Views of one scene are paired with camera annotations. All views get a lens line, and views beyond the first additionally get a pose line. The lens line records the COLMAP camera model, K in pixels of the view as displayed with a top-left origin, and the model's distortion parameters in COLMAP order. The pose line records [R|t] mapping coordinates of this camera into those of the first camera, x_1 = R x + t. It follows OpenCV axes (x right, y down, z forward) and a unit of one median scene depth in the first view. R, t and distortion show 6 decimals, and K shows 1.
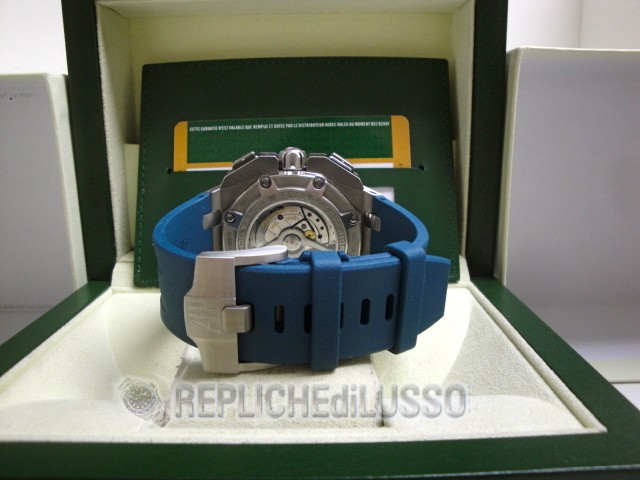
lens RADIAL K [[522.5, 0, 317.6], [0, 522.5, 242.6], [0, 0, 1]] dist [-0.136728, 0.068325]
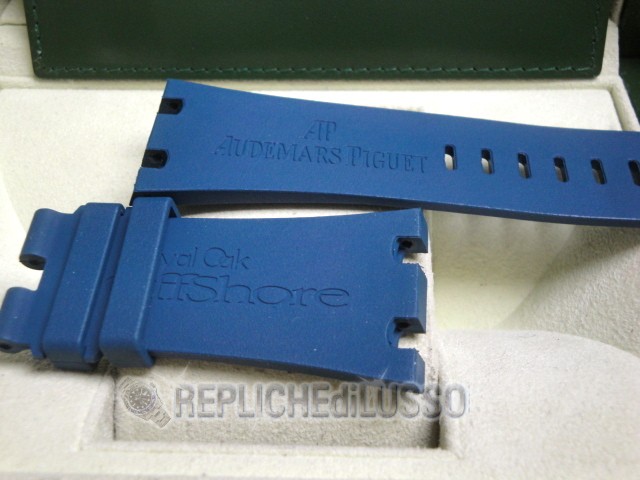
lens RADIAL K [[816.0, 0, 318.4], [0, 816.0, 244.2], [0, 0, 1]] dist [0.042734, 0.000000]
pose [[0.999079, 0.020261, -0.037836, 0.003330], [0.002768, 0.849320, 0.527871, -0.243555], [0.042830, -0.527489, 0.848481, 0.117856]]
